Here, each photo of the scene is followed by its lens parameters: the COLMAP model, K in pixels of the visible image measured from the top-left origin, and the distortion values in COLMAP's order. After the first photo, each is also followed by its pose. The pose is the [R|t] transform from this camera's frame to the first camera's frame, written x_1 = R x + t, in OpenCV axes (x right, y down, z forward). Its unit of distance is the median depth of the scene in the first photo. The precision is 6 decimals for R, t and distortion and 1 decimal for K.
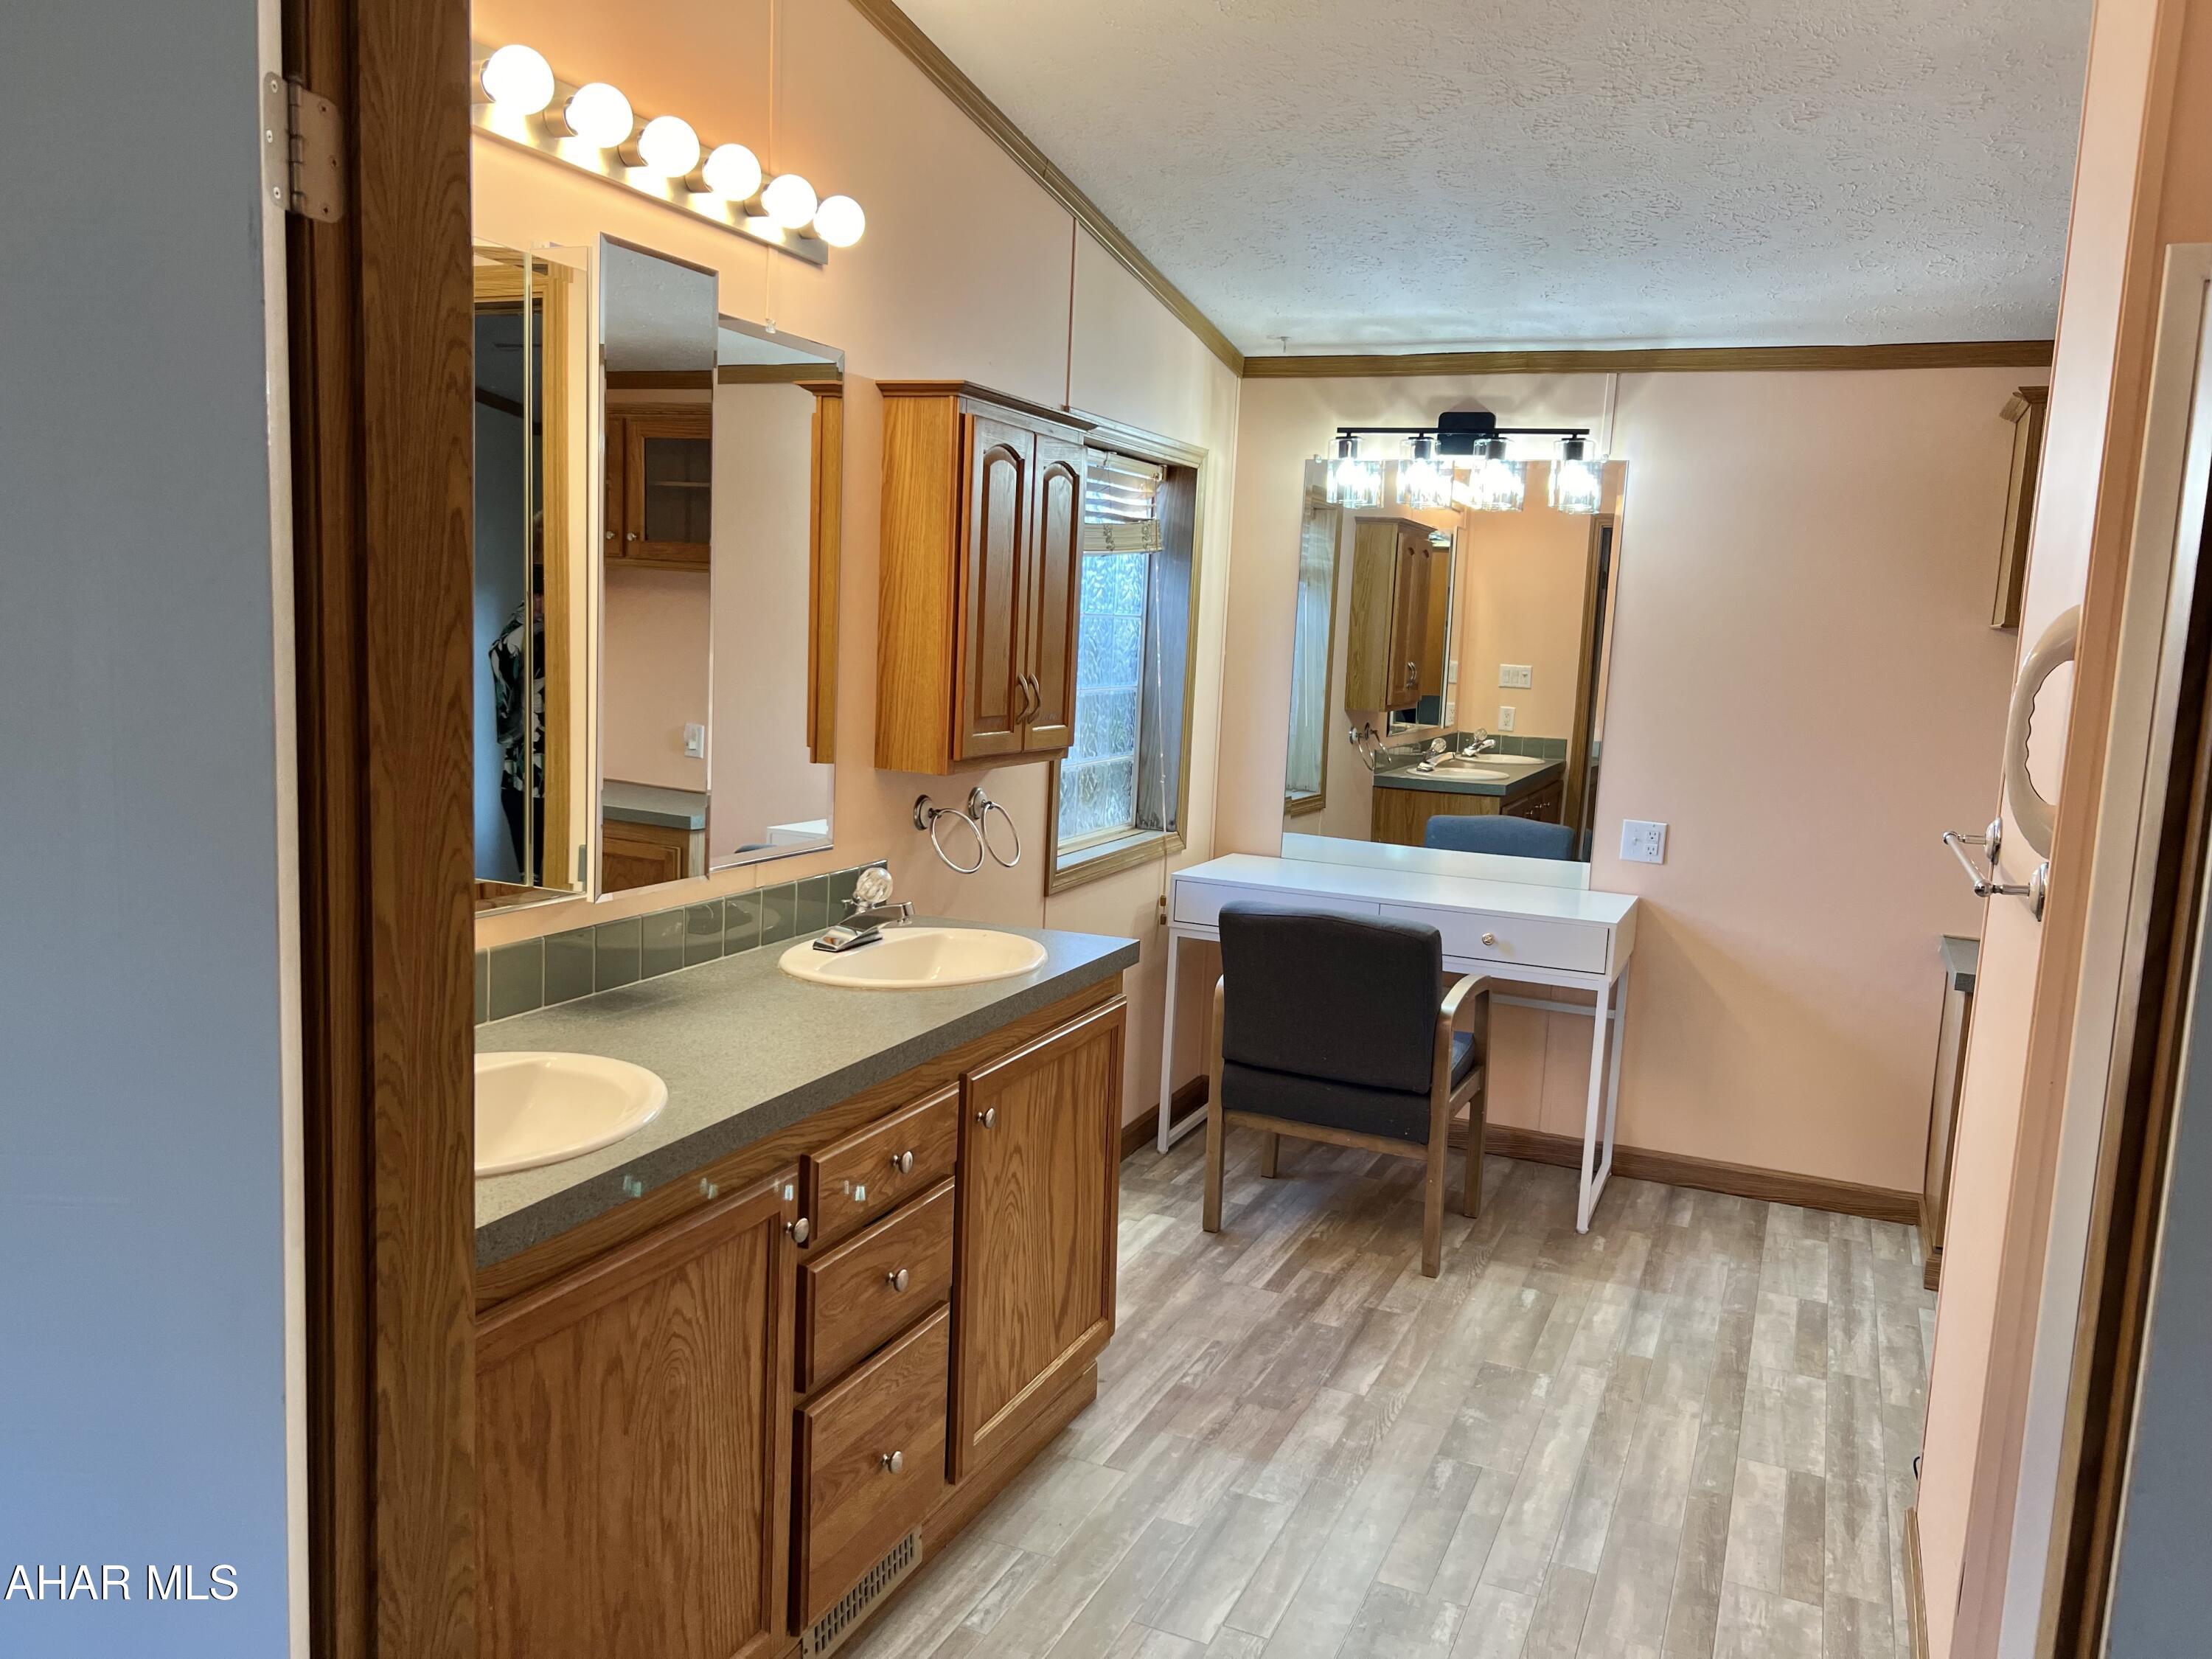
lens RADIAL K [[1665.5, 0, 1106.0], [0, 1665.5, 829.5], [0, 0, 1]] dist [0.031653, -0.026729]
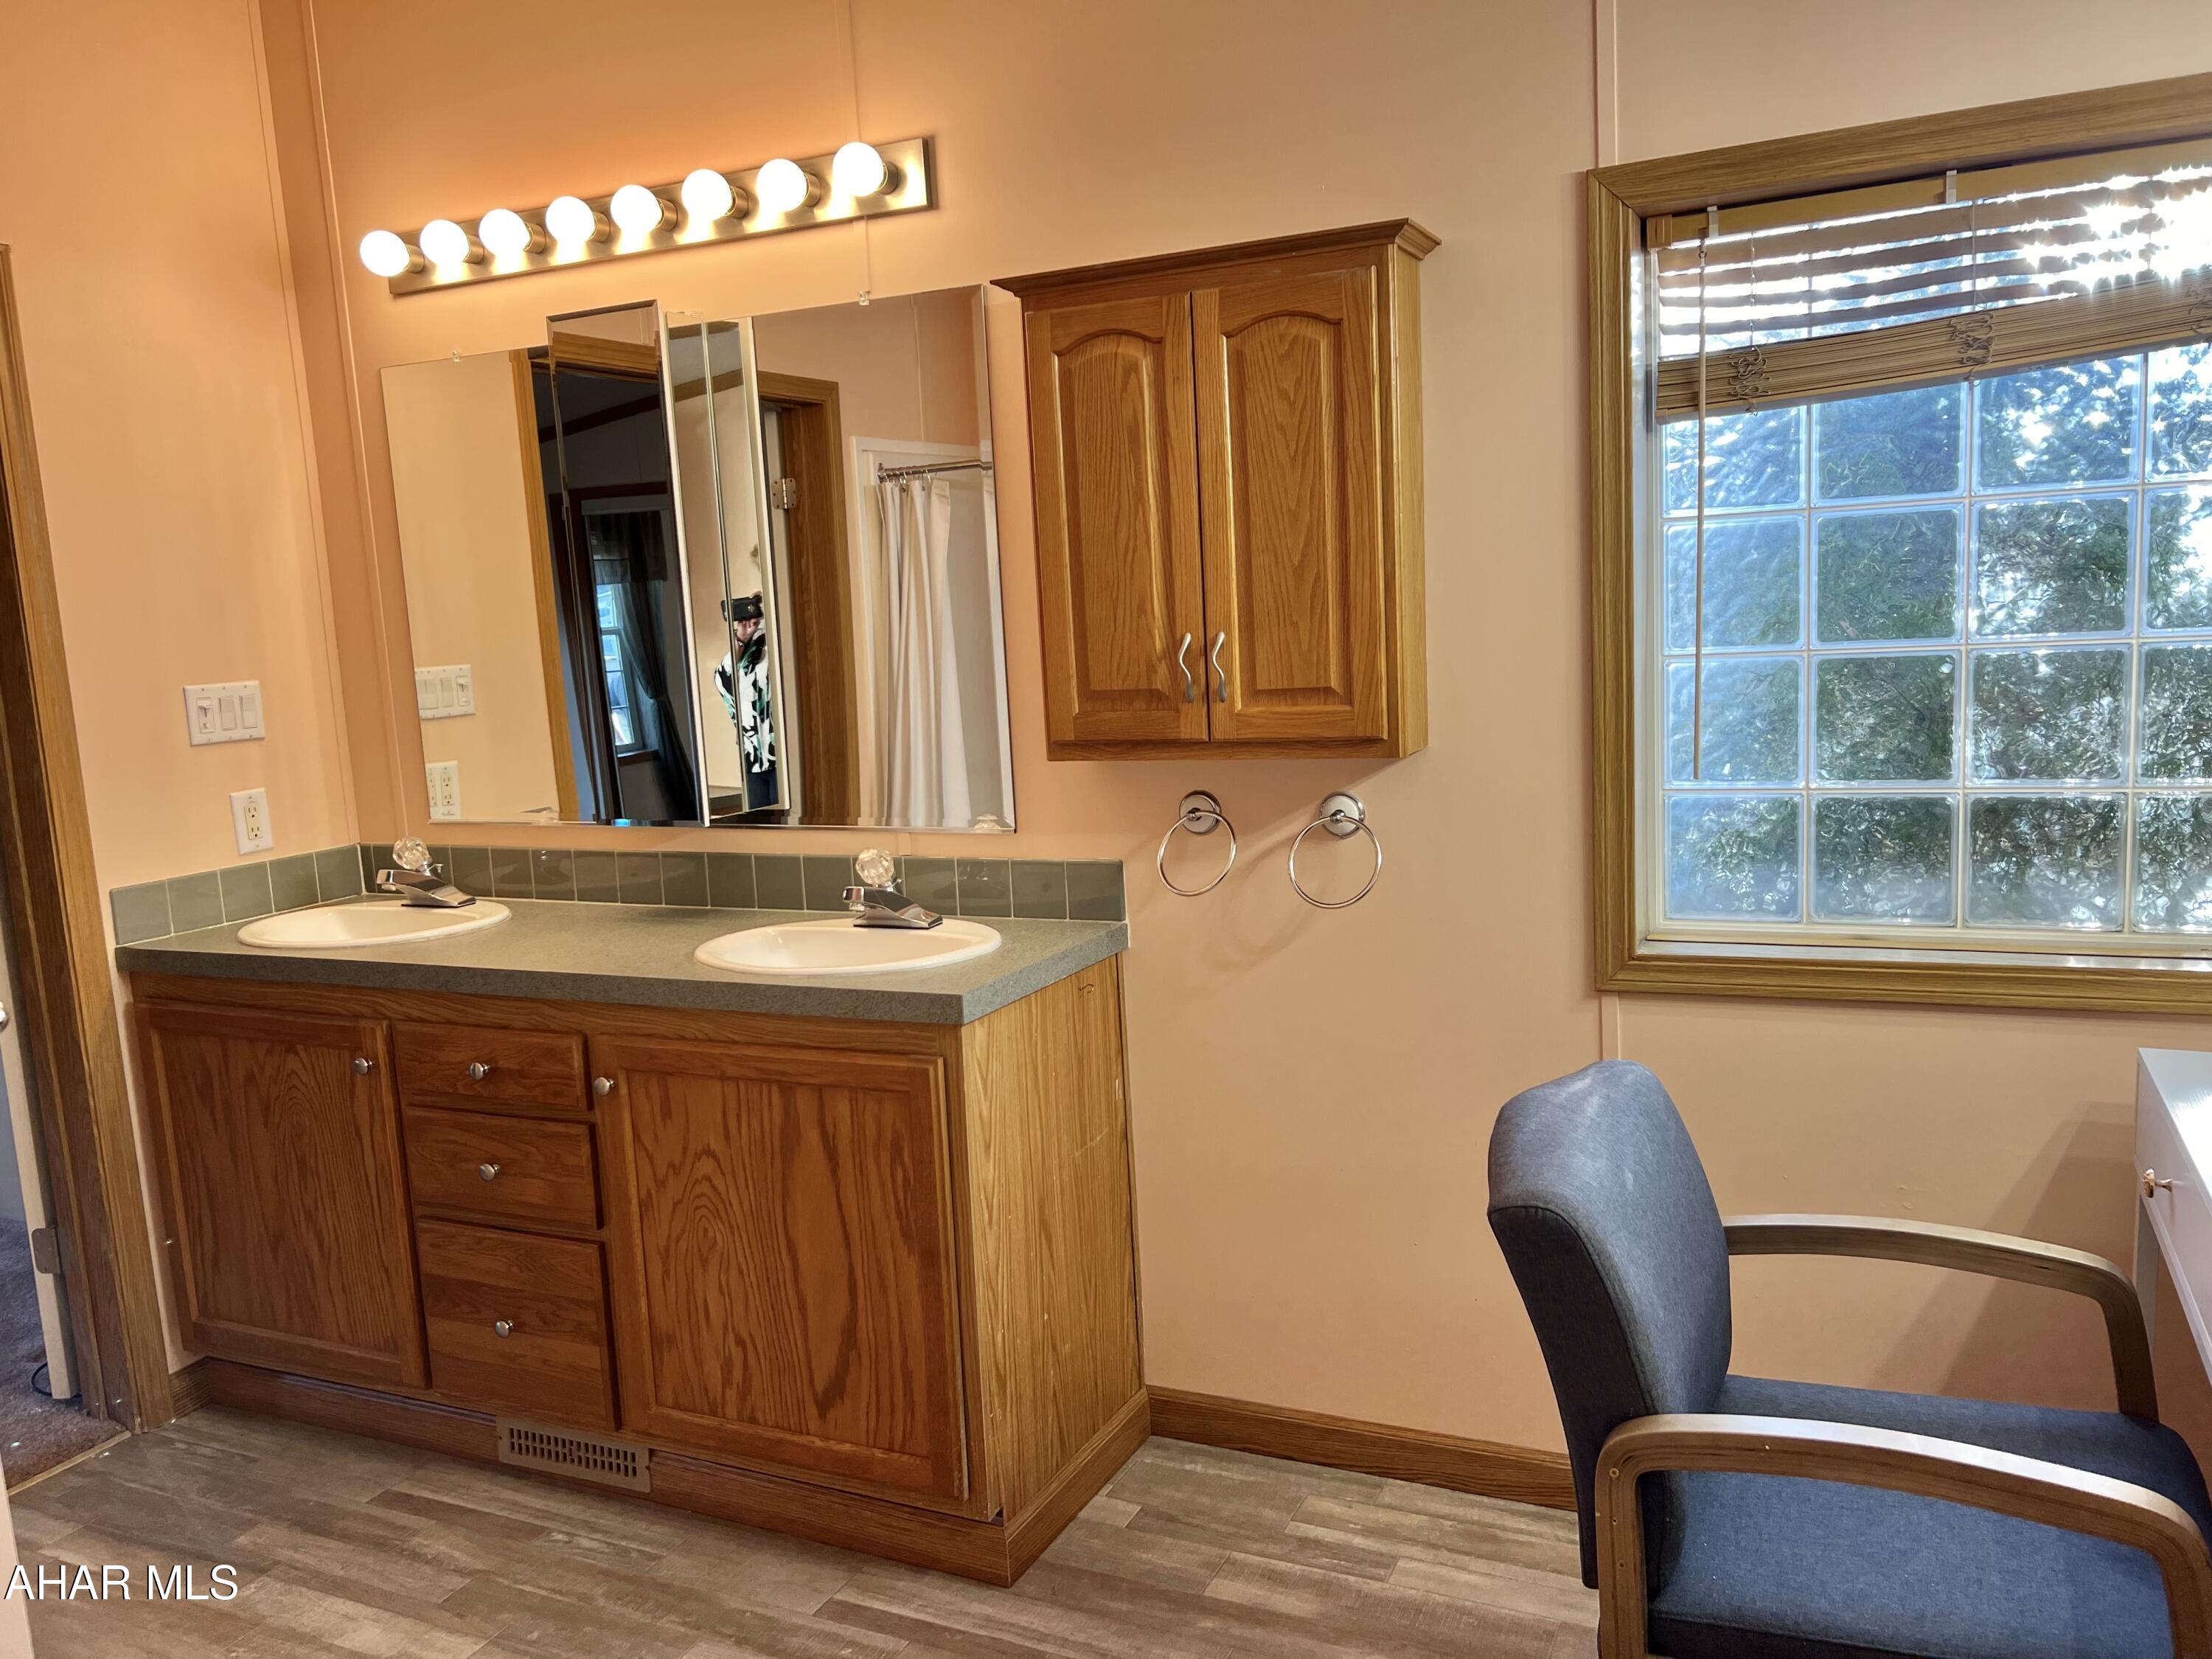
lens RADIAL K [[1702.3, 0, 1107.8], [0, 1702.3, 856.5], [0, 0, 1]] dist [0.009211, 0.002093]
pose [[-0.037396, 0.101946, -0.994087, 1.235276], [-0.081478, 0.991159, 0.104711, -0.128877], [0.995973, 0.084912, -0.028759, 1.758996]]
